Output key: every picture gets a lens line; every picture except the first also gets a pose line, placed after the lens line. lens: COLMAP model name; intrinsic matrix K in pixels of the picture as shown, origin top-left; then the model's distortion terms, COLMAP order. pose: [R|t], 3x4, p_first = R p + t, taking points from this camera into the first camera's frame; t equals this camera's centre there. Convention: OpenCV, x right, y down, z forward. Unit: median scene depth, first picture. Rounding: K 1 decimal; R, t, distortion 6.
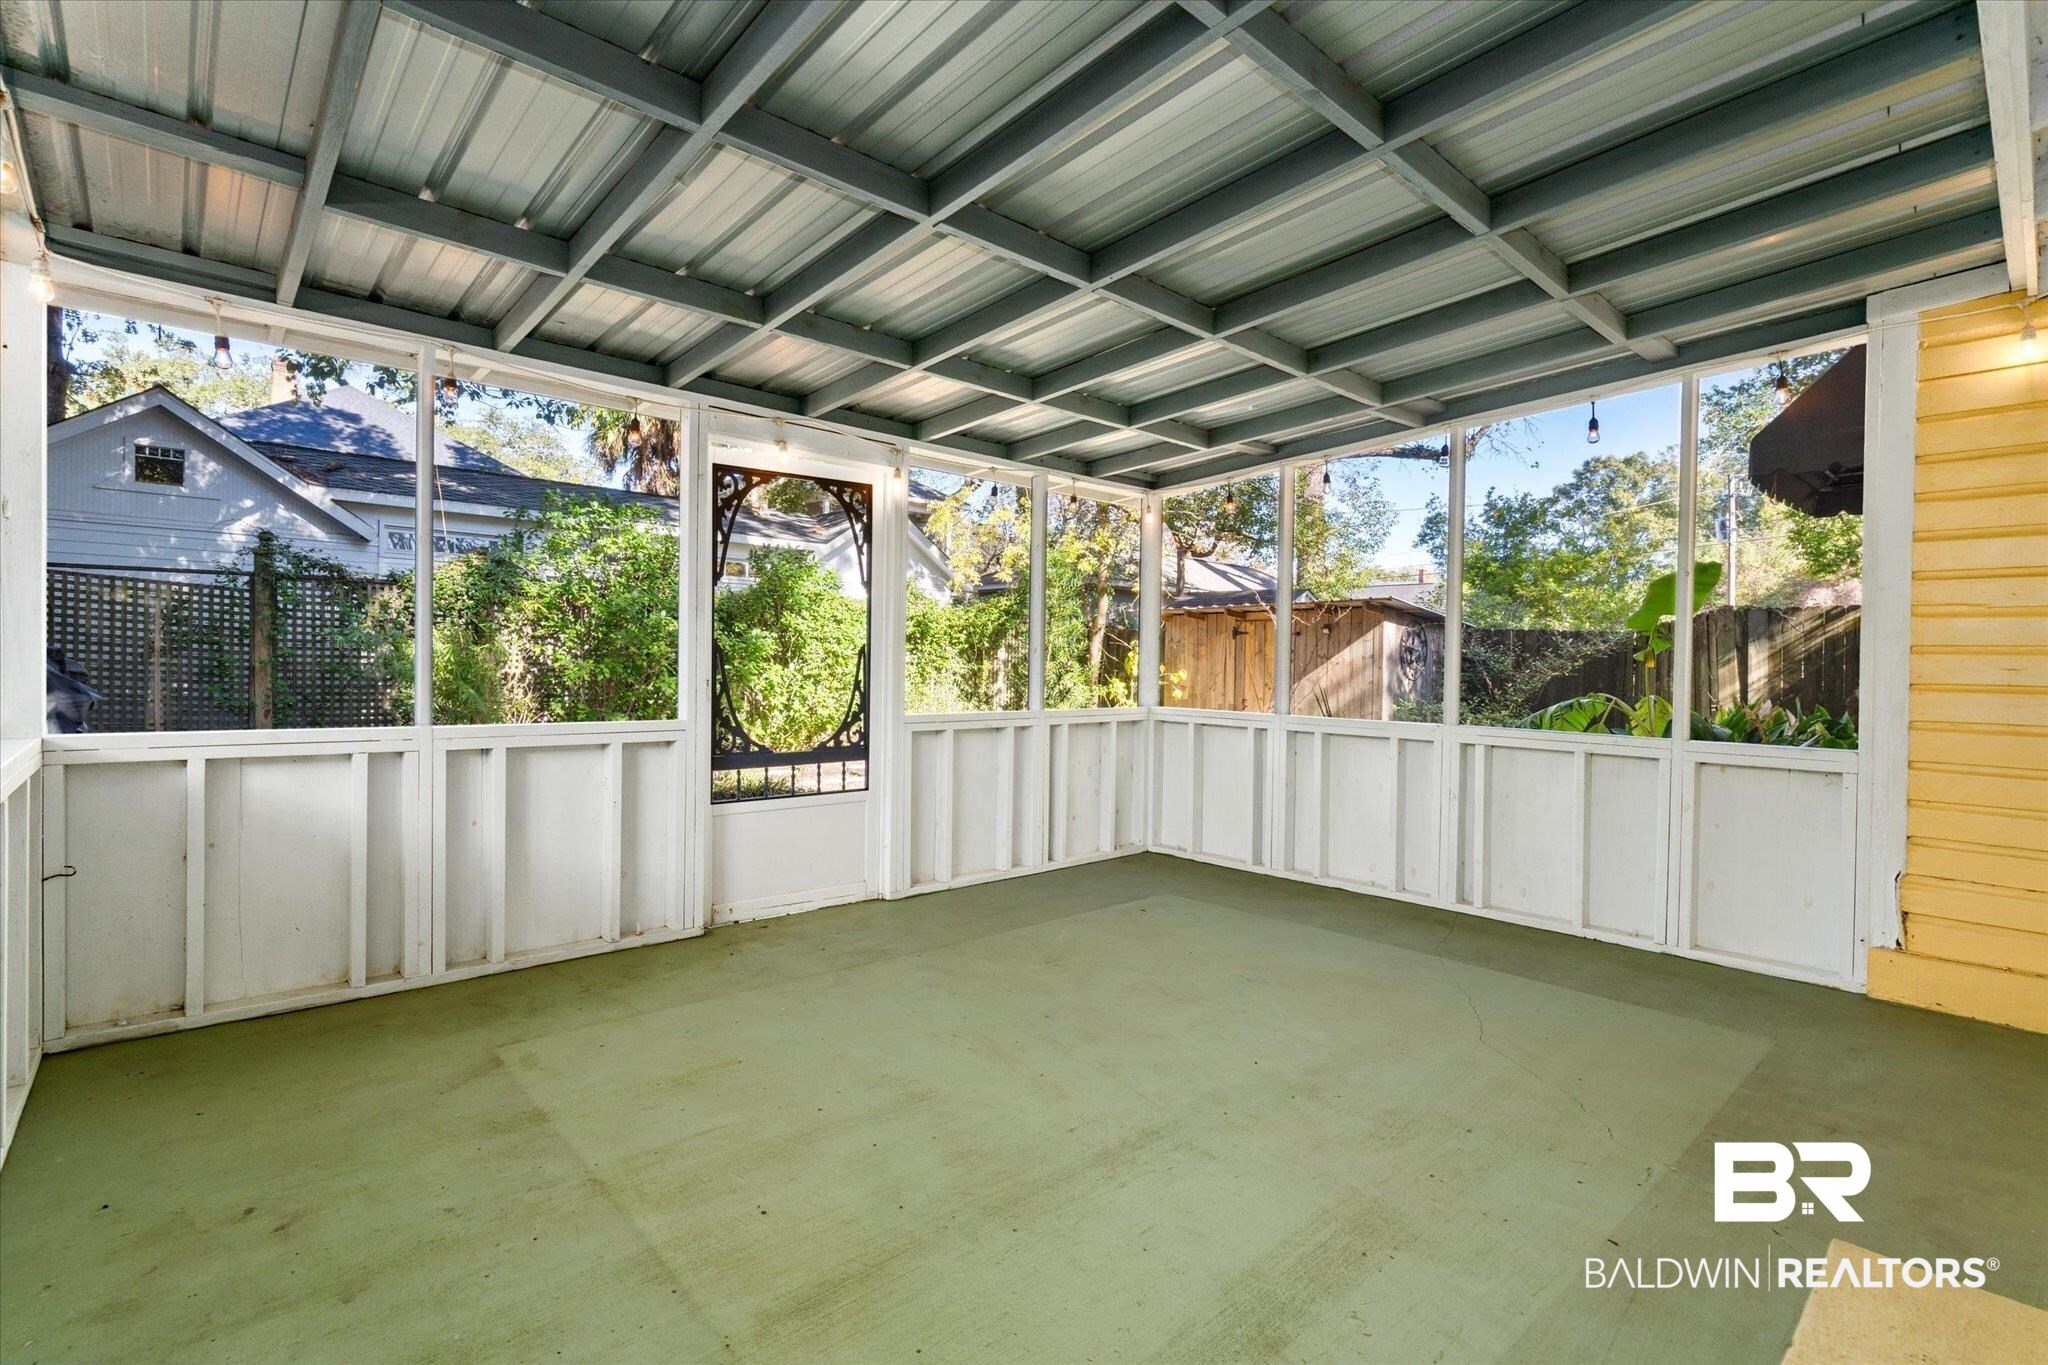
lens RADIAL K [[926.4, 0, 1021.2], [0, 926.4, 675.6], [0, 0, 1]] dist [-0.000966, 0.001298]
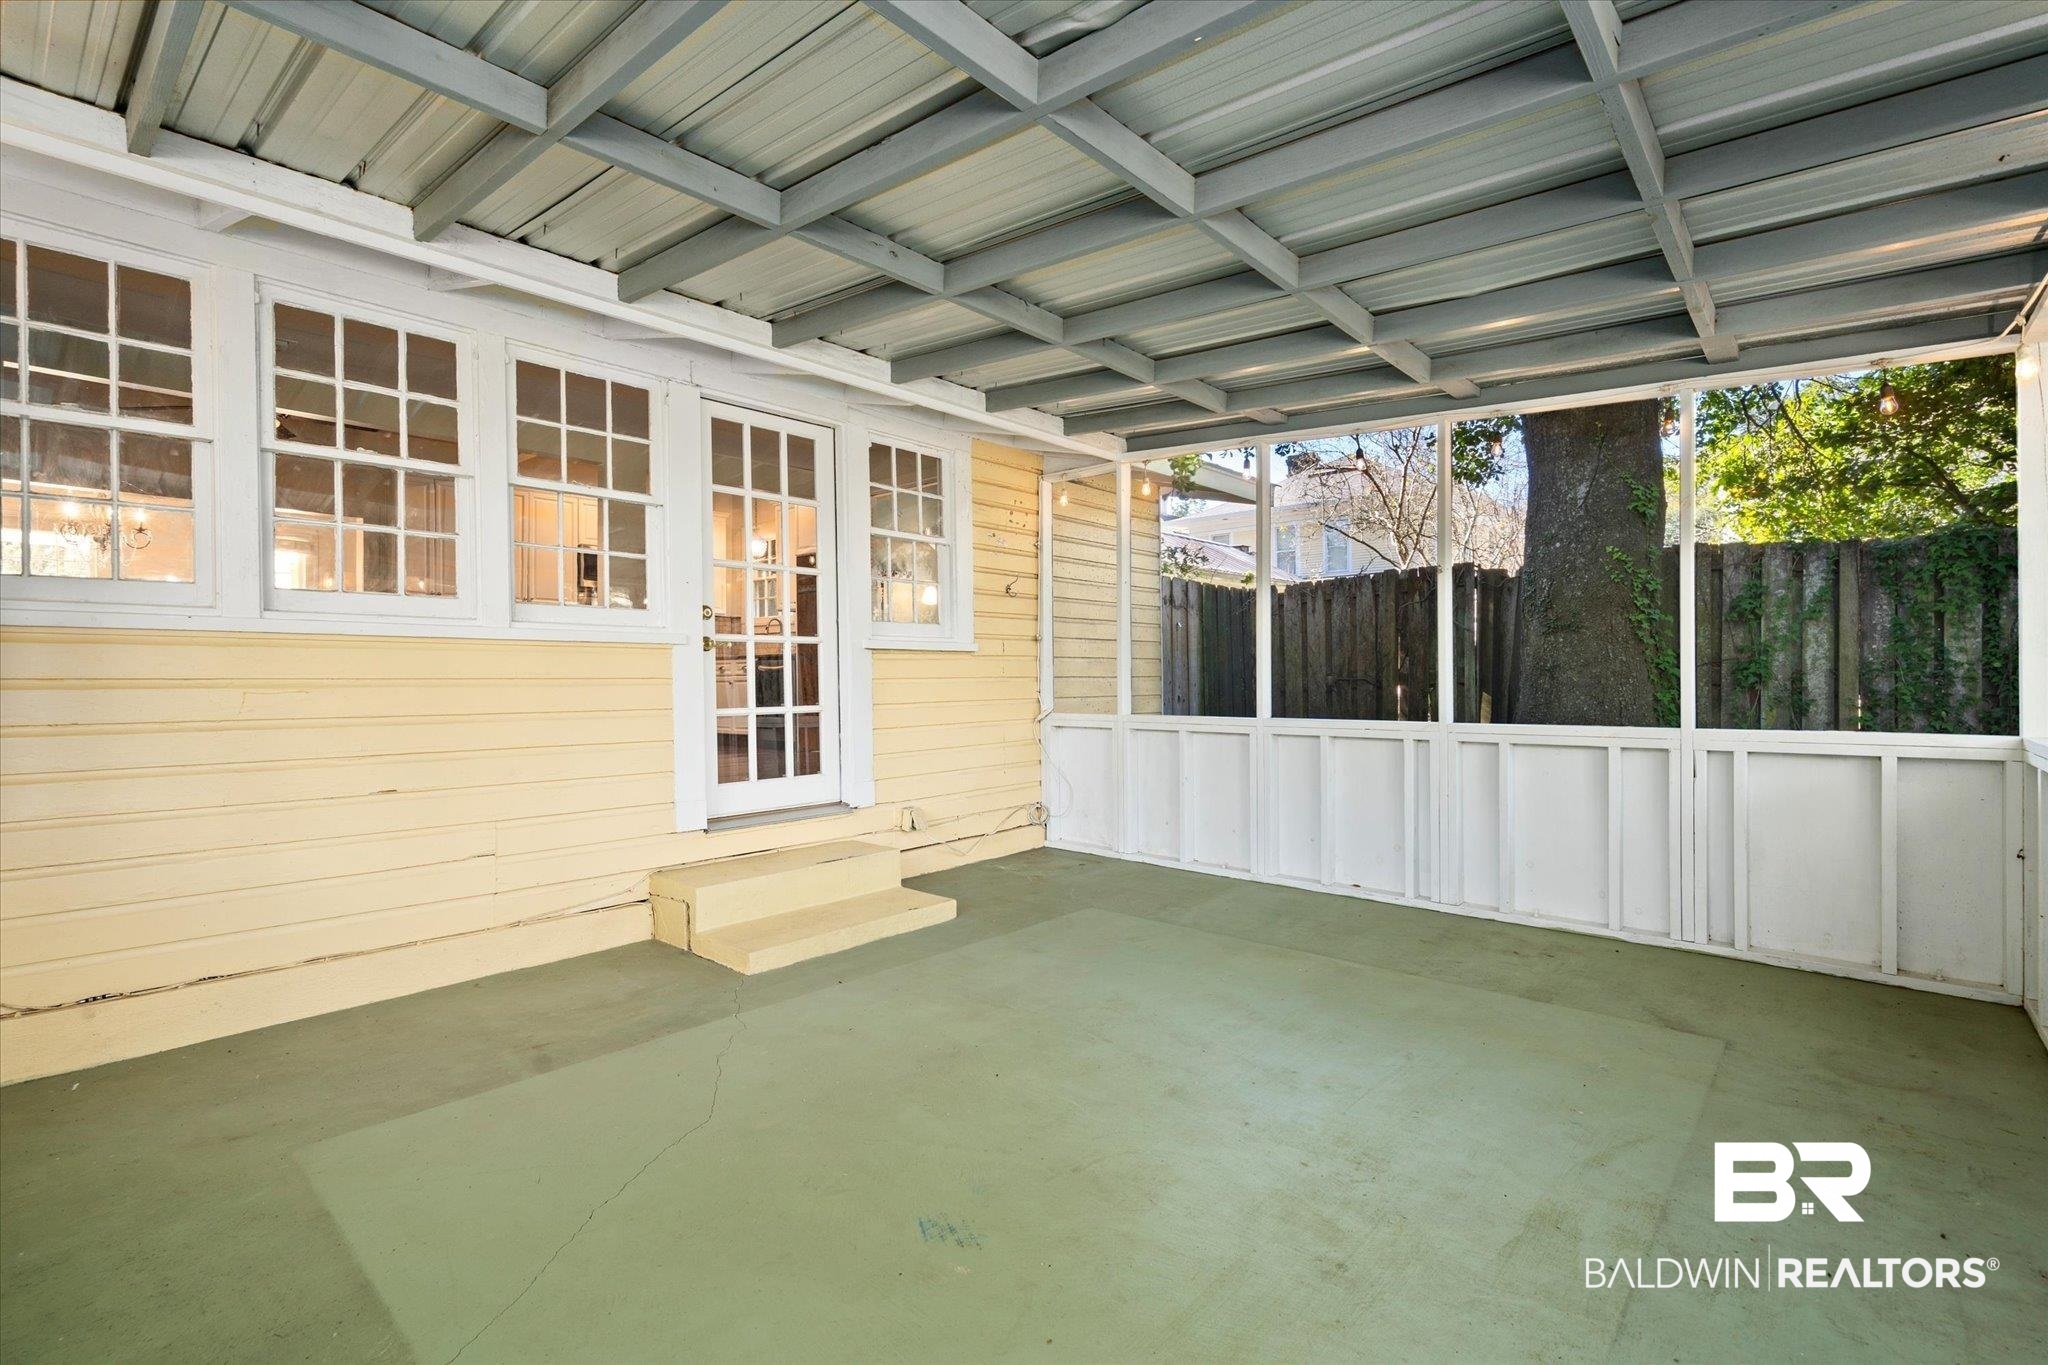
lens RADIAL K [[926.4, 0, 1021.2], [0, 926.4, 675.6], [0, 0, 1]] dist [-0.000966, 0.001298]
pose [[-0.994868, -0.011897, -0.100480, 0.343103], [-0.012420, 0.999912, 0.004578, -0.004206], [0.100417, 0.005803, -0.994929, 2.032333]]
